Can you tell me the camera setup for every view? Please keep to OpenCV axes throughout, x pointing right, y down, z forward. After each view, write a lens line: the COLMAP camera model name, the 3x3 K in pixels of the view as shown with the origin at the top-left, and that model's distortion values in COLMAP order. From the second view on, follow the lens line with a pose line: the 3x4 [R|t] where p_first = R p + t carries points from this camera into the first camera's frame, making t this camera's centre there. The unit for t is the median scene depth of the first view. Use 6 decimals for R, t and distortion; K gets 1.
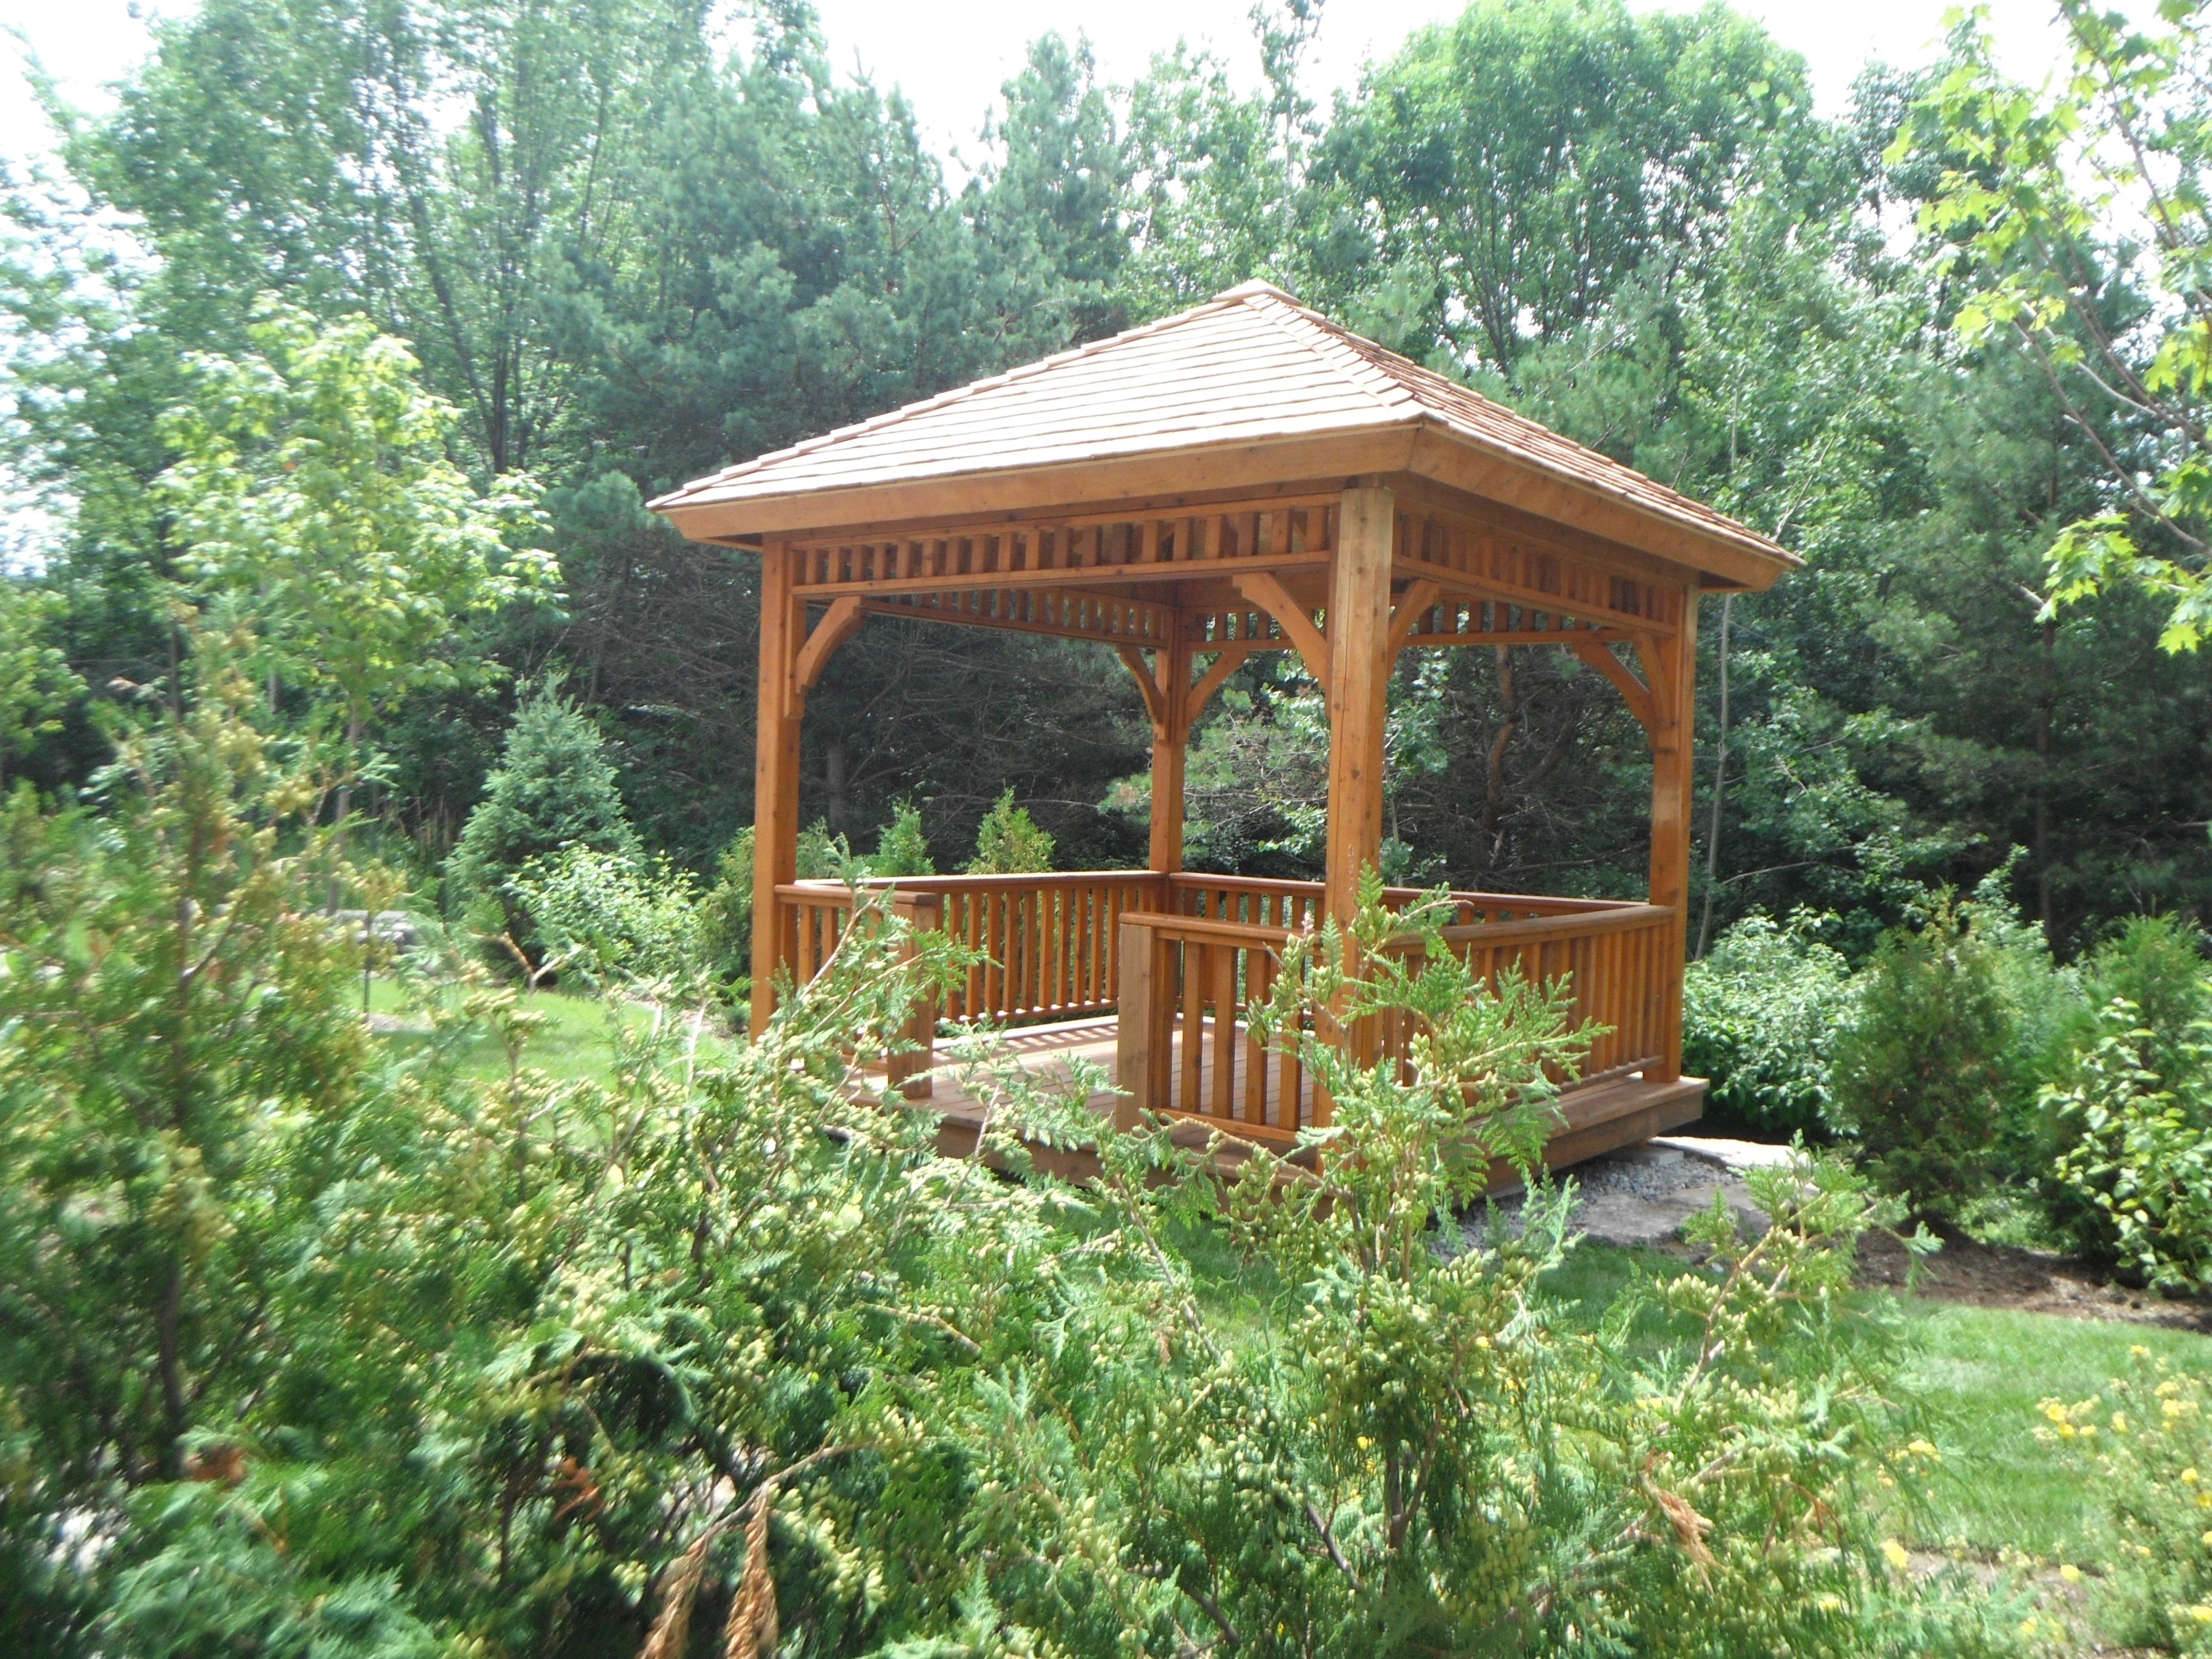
lens RADIAL K [[2082.7, 0, 1113.8], [0, 2082.7, 861.5], [0, 0, 1]] dist [0.151286, -0.301671]
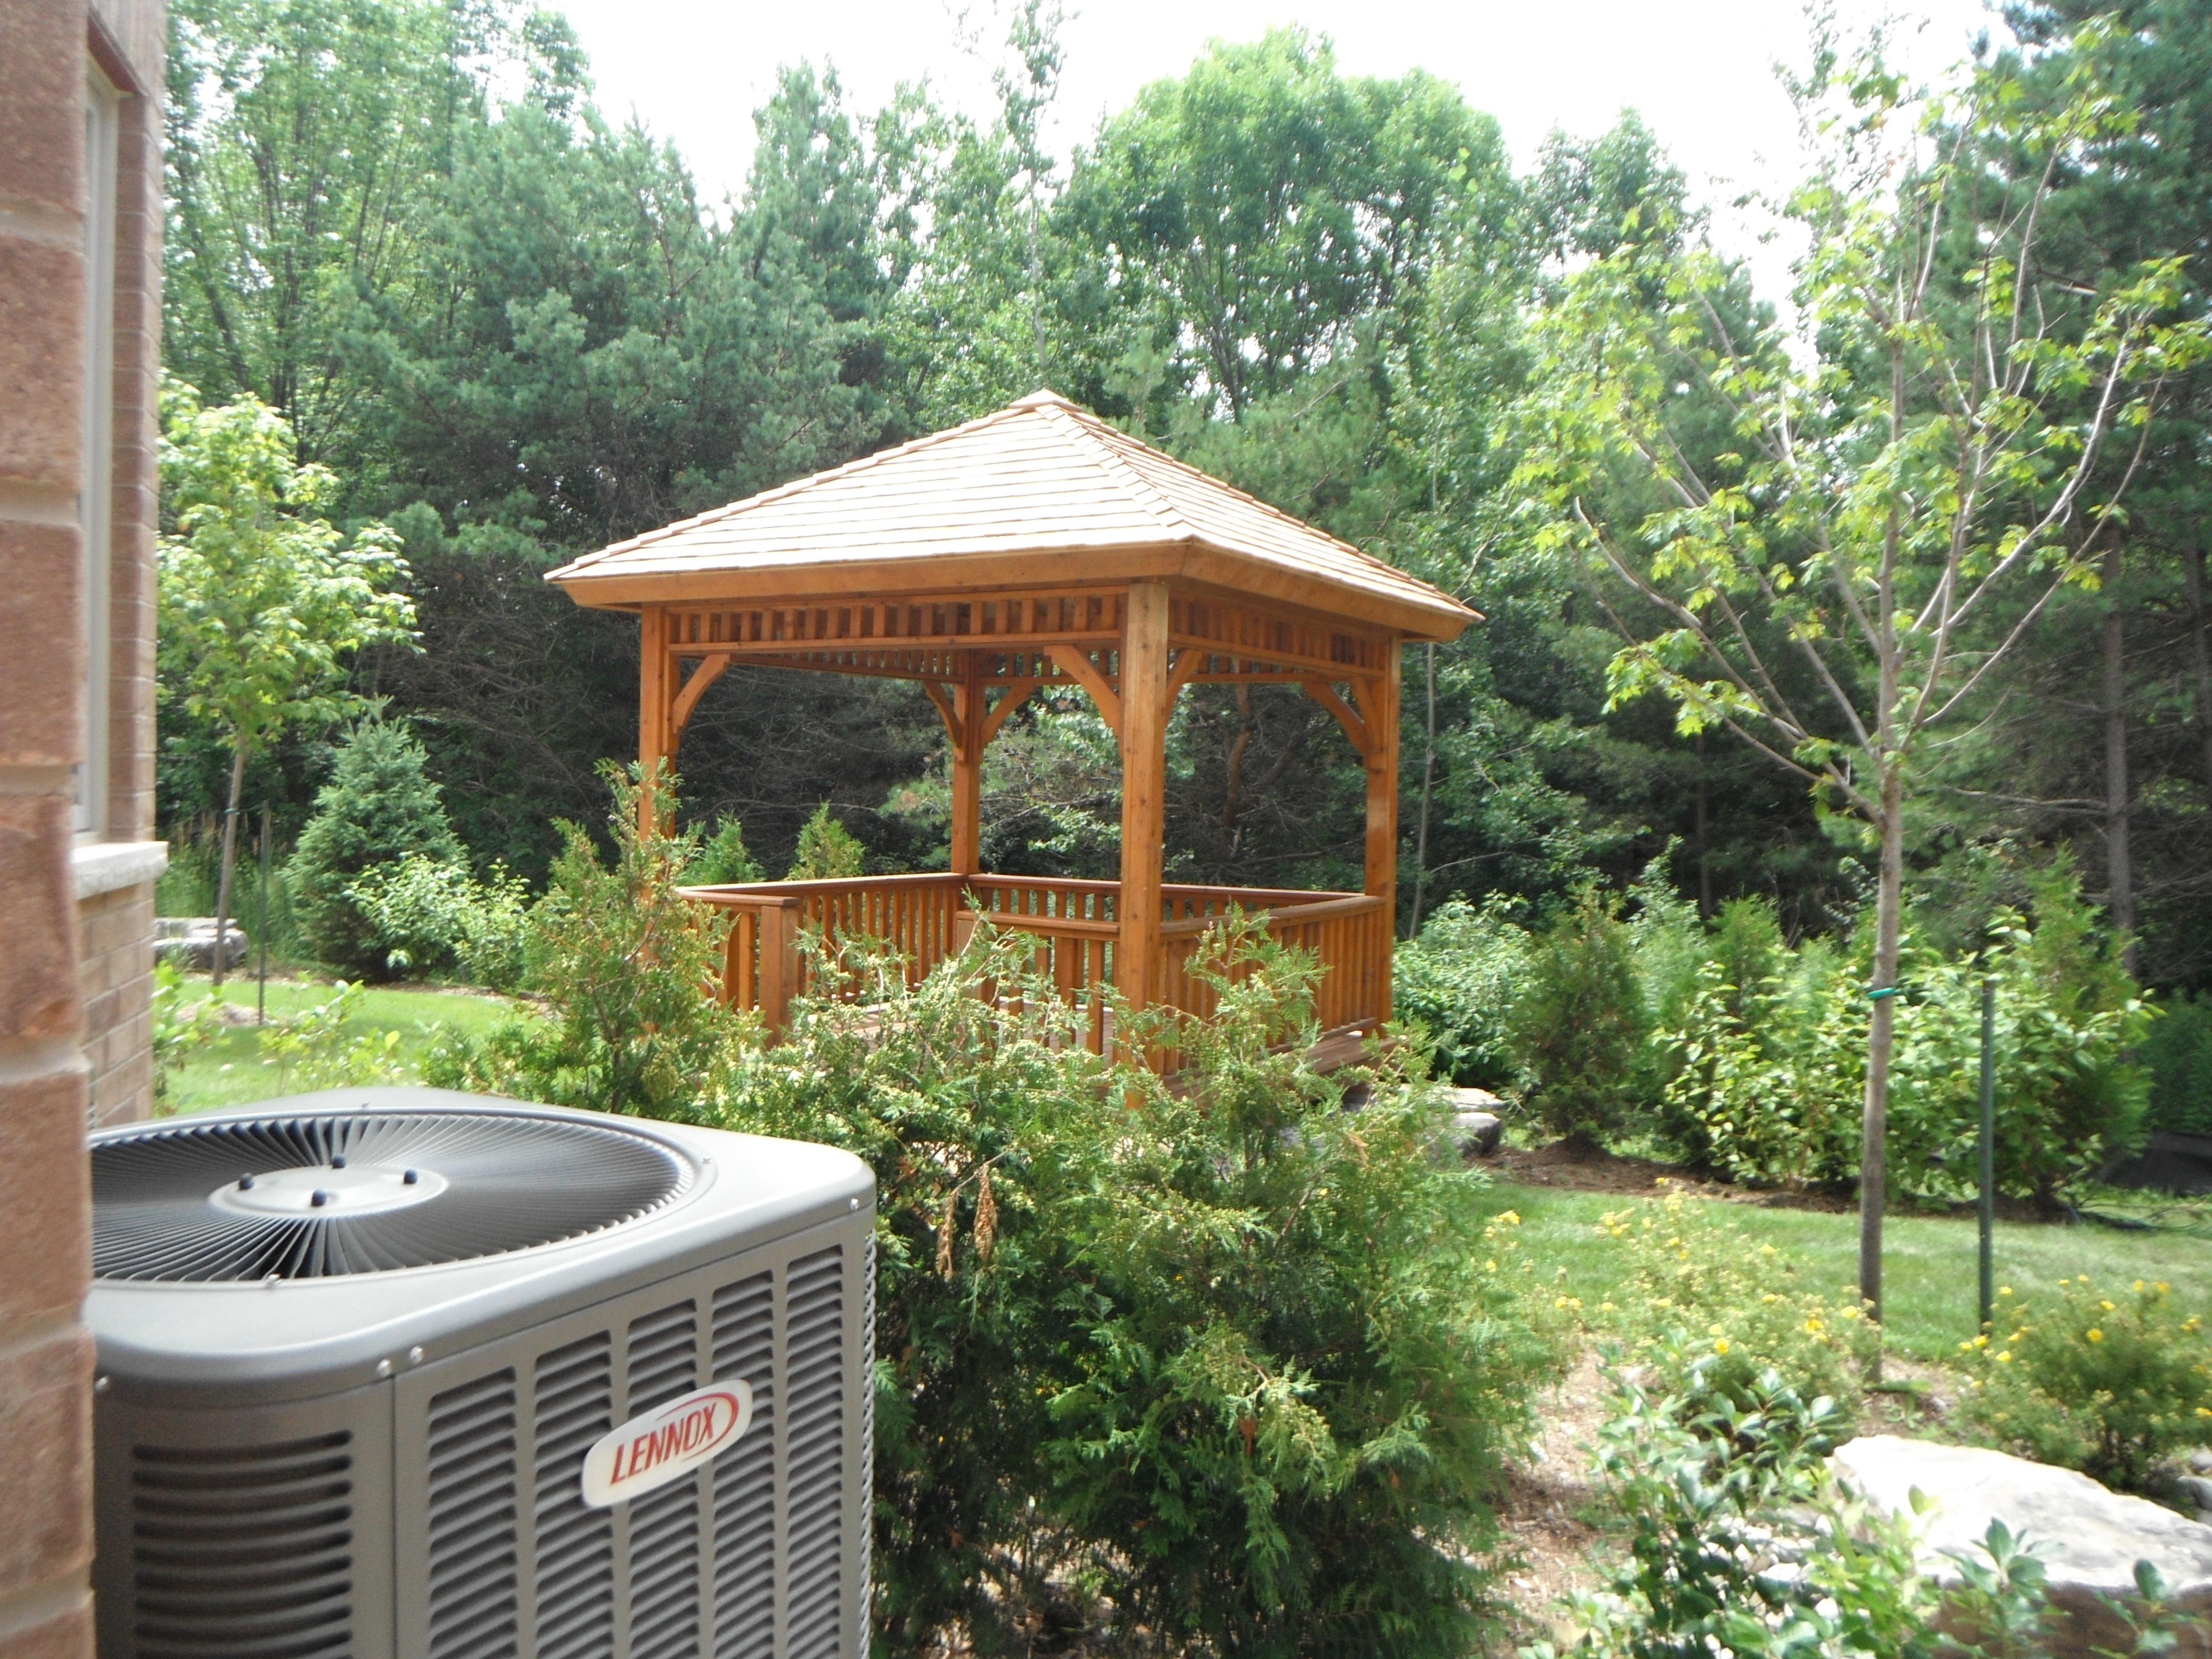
lens RADIAL K [[2082.7, 0, 1113.8], [0, 2082.7, 861.5], [0, 0, 1]] dist [0.151286, -0.301671]
pose [[0.991955, -0.014327, 0.125775, -0.030044], [0.013692, 0.999889, 0.005915, -0.005696], [-0.125845, -0.004145, 0.992041, -0.130094]]
